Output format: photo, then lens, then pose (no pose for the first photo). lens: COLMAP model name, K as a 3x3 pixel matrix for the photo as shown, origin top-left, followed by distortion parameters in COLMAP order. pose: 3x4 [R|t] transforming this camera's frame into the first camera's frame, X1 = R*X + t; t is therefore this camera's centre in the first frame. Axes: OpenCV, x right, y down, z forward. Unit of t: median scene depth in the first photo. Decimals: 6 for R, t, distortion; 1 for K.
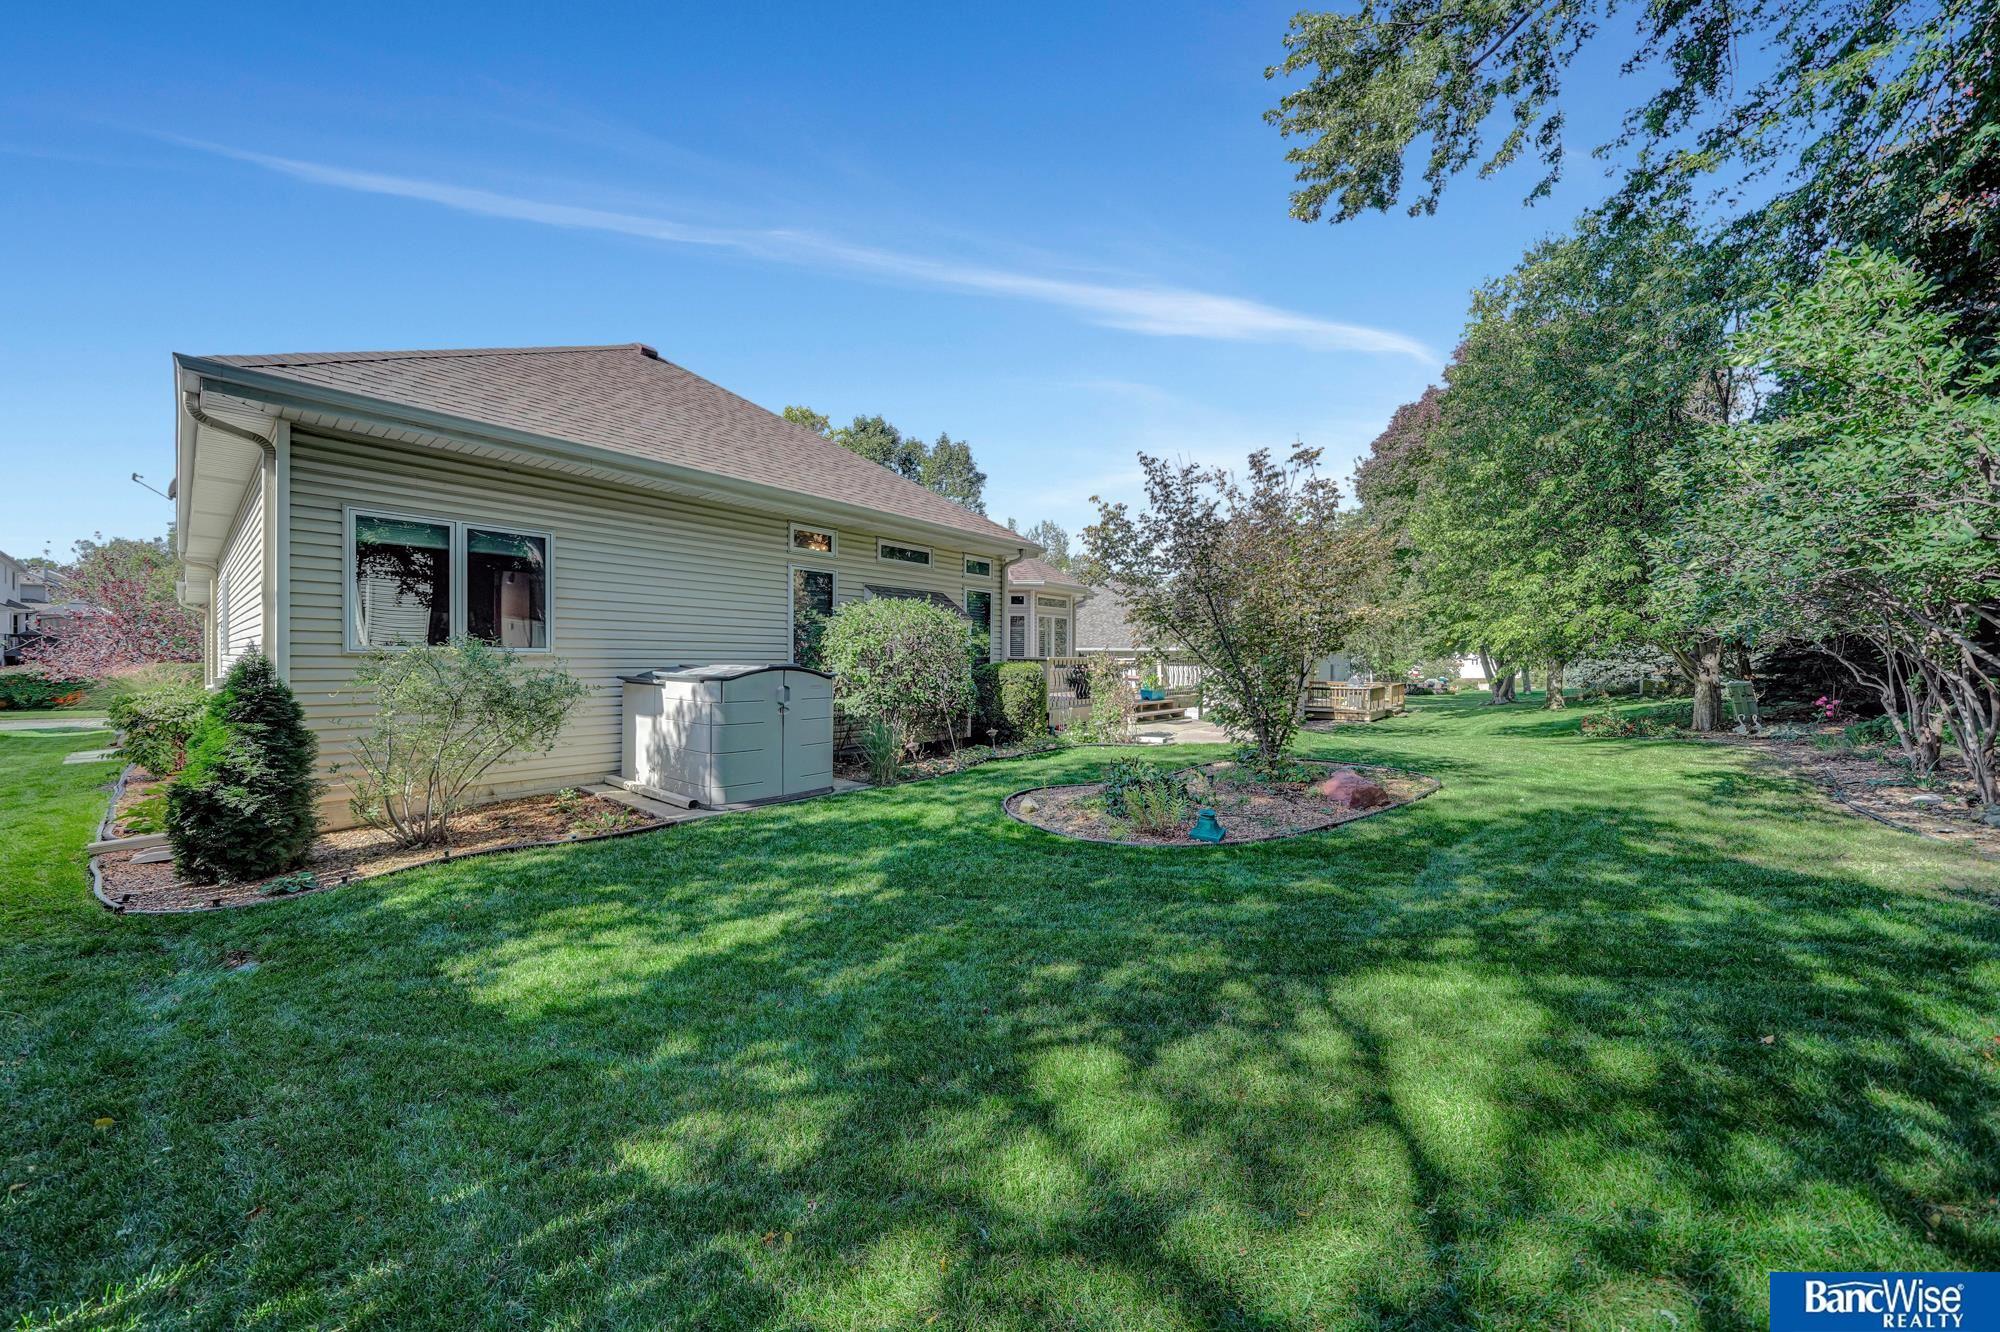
lens RADIAL K [[693.7, 0, 1004.6], [0, 693.7, 663.4], [0, 0, 1]] dist [-0.004534, 0.000370]
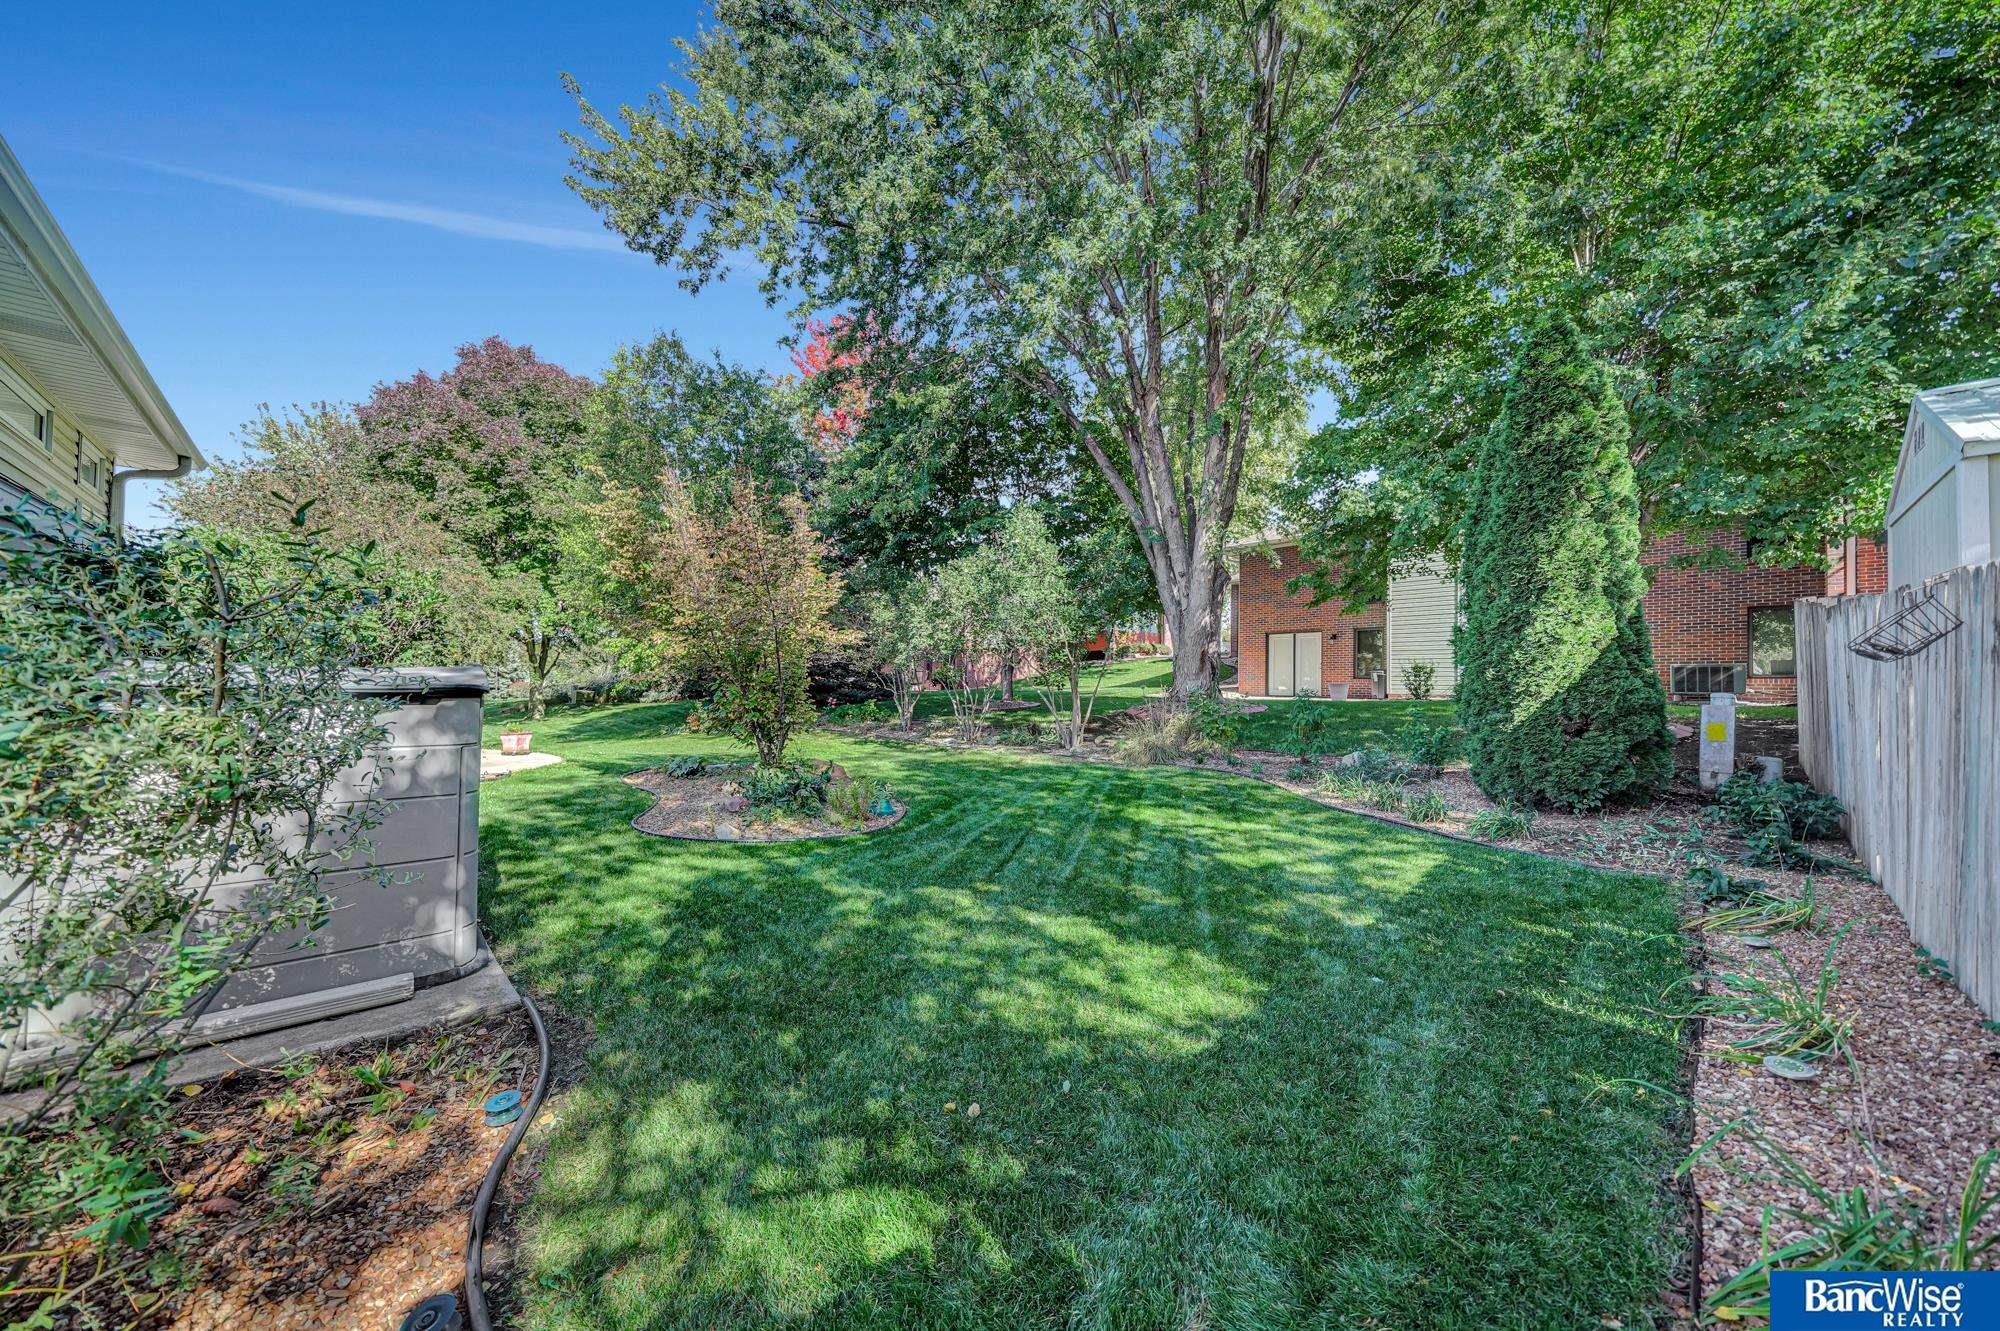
lens RADIAL K [[693.7, 0, 994.0], [0, 693.7, 668.2], [0, 0, 1]] dist [-0.004534, 0.000370]
pose [[0.121504, 0.022063, 0.992346, -1.372067], [-0.017750, 0.999641, -0.020052, 0.015024], [-0.992432, -0.015178, 0.121852, 0.953582]]
